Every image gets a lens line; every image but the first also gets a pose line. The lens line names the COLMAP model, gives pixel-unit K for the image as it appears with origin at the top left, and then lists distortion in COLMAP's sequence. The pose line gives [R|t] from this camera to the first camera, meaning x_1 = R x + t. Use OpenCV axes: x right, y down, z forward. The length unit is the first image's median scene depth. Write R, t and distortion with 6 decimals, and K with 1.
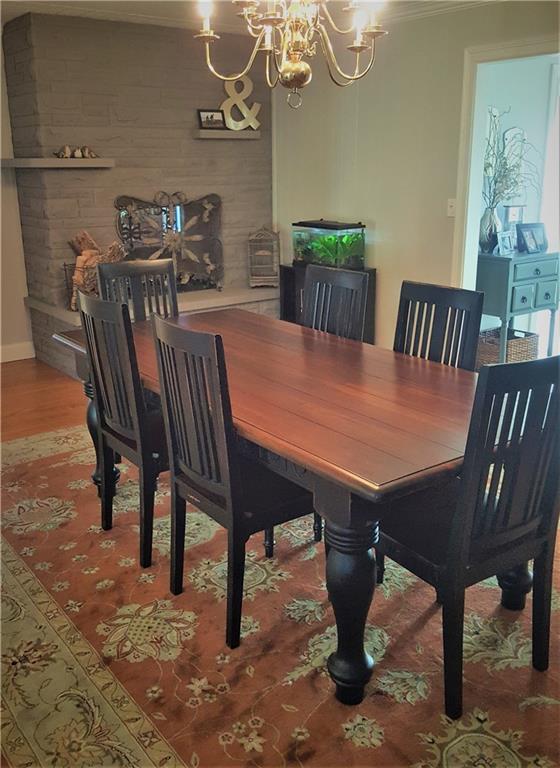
lens RADIAL K [[770.3, 0, 264.2], [0, 770.3, 369.3], [0, 0, 1]] dist [0.069874, -0.012079]
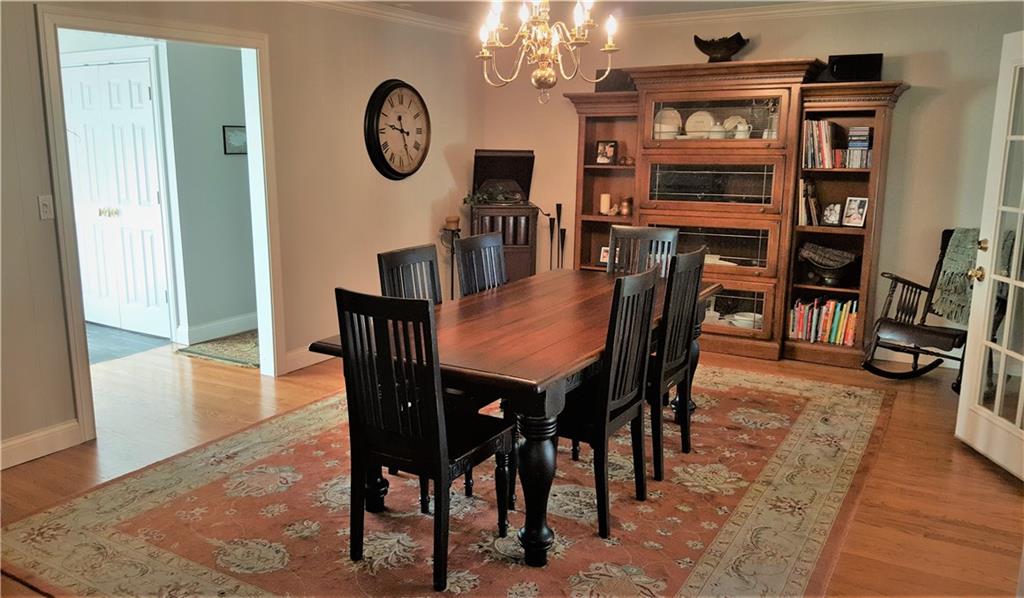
lens RADIAL K [[791.9, 0, 512.0], [0, 791.9, 299.0], [0, 0, 1]] dist [0.001236, 0.000384]
pose [[-0.410944, -0.165779, 0.896461, -1.256516], [0.246796, 0.926381, 0.284446, -0.454660], [-0.877620, 0.338134, -0.339777, 1.749403]]
